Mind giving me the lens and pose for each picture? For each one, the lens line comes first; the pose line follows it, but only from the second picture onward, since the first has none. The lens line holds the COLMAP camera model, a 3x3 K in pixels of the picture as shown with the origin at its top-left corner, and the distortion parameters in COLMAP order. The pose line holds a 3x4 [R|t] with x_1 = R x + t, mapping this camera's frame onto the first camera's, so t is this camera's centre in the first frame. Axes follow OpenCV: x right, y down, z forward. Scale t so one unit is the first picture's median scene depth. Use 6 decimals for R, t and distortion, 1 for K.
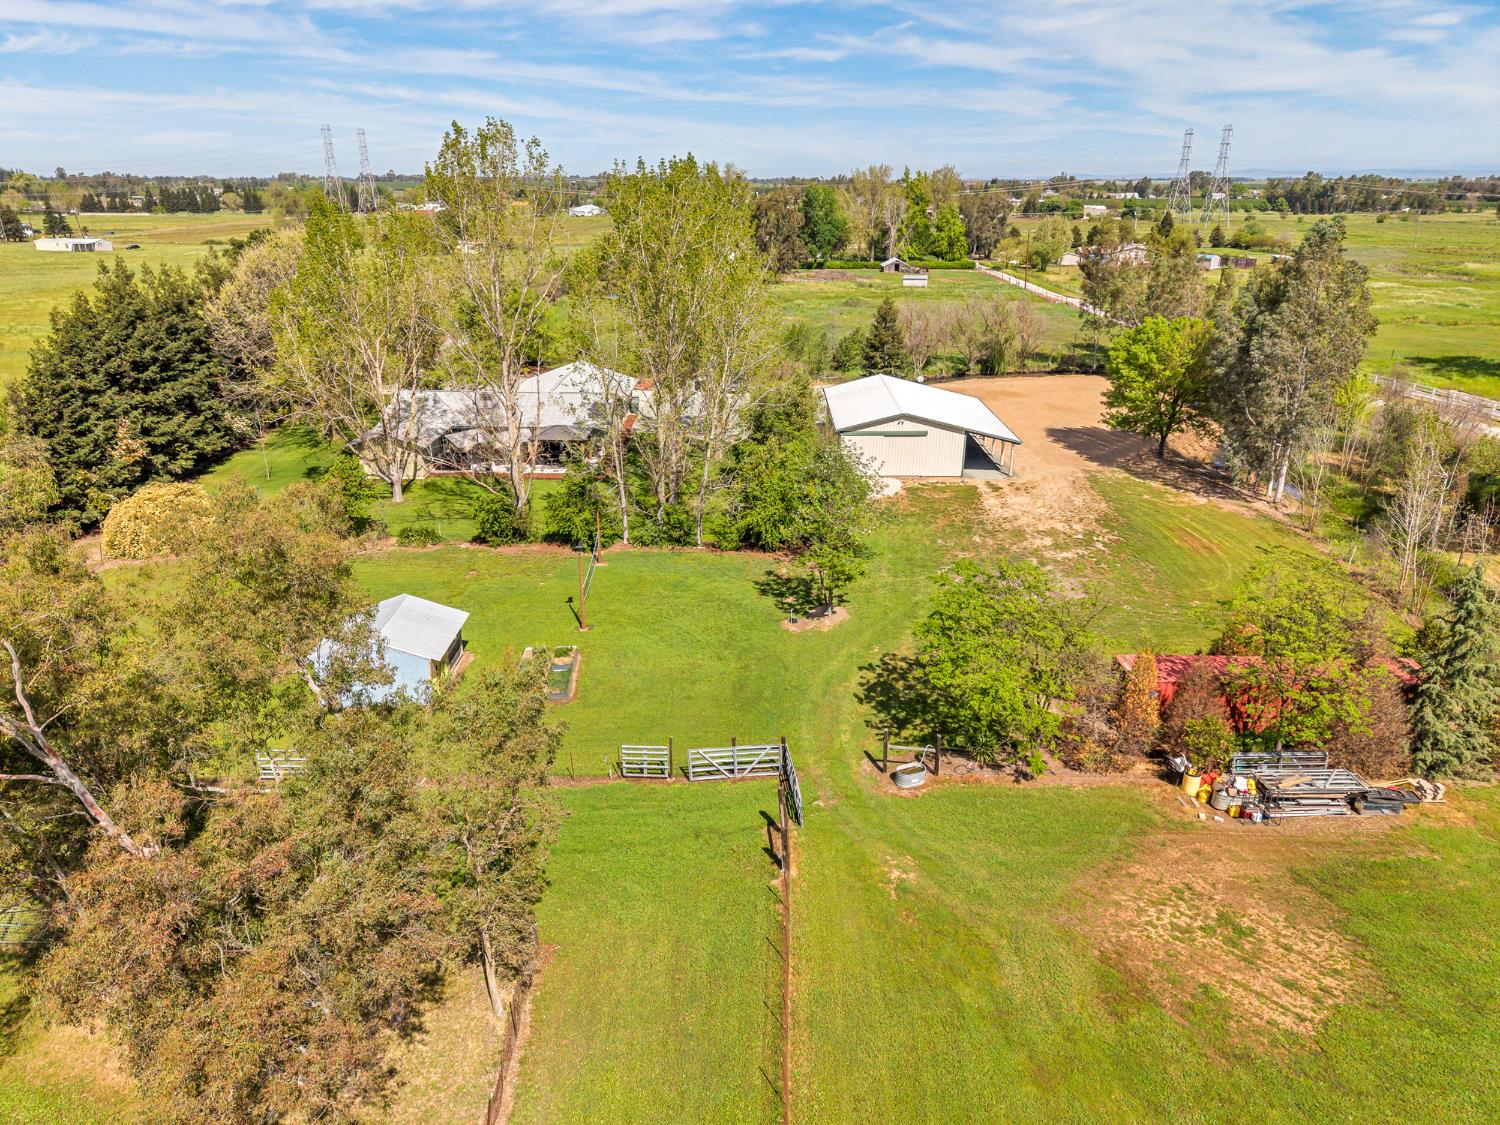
lens RADIAL K [[1004.9, 0, 754.8], [0, 1004.9, 562.8], [0, 0, 1]] dist [0.028291, -0.025740]
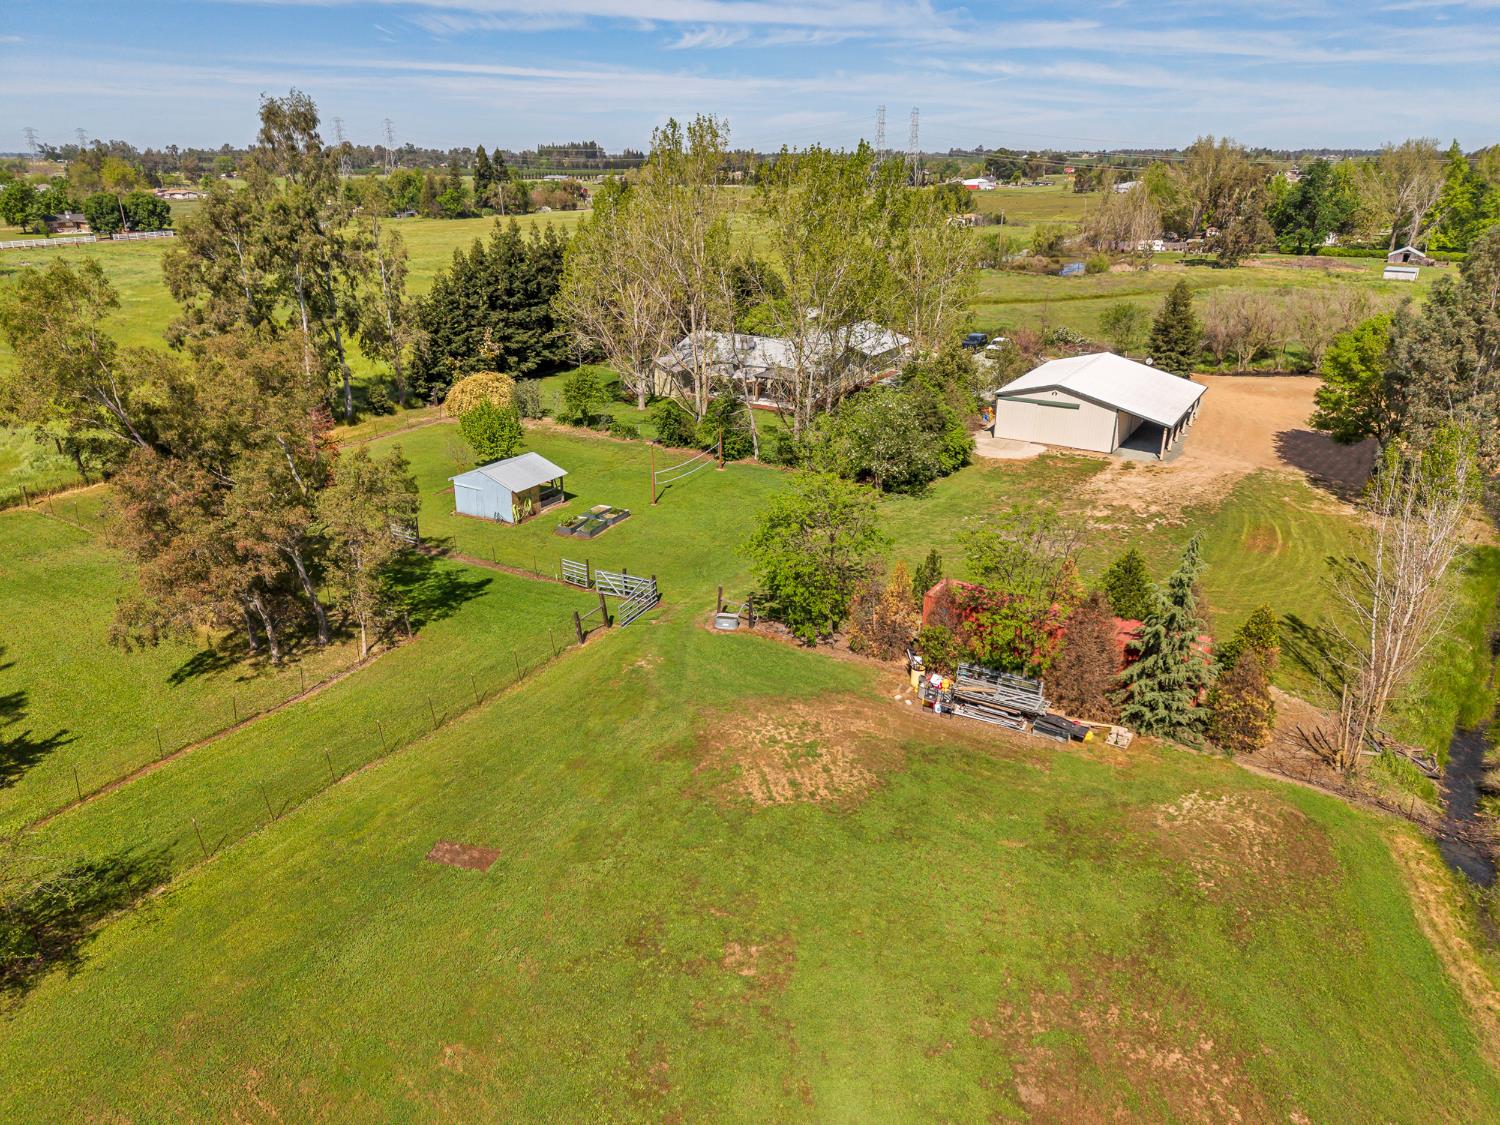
lens RADIAL K [[1004.9, 0, 744.9], [0, 1004.9, 569.0], [0, 0, 1]] dist [0.028291, -0.025740]
pose [[0.855498, 0.196250, -0.479177, 0.407926], [-0.183135, 0.980260, 0.074511, 0.020688], [0.484340, 0.024010, 0.874550, -0.075120]]
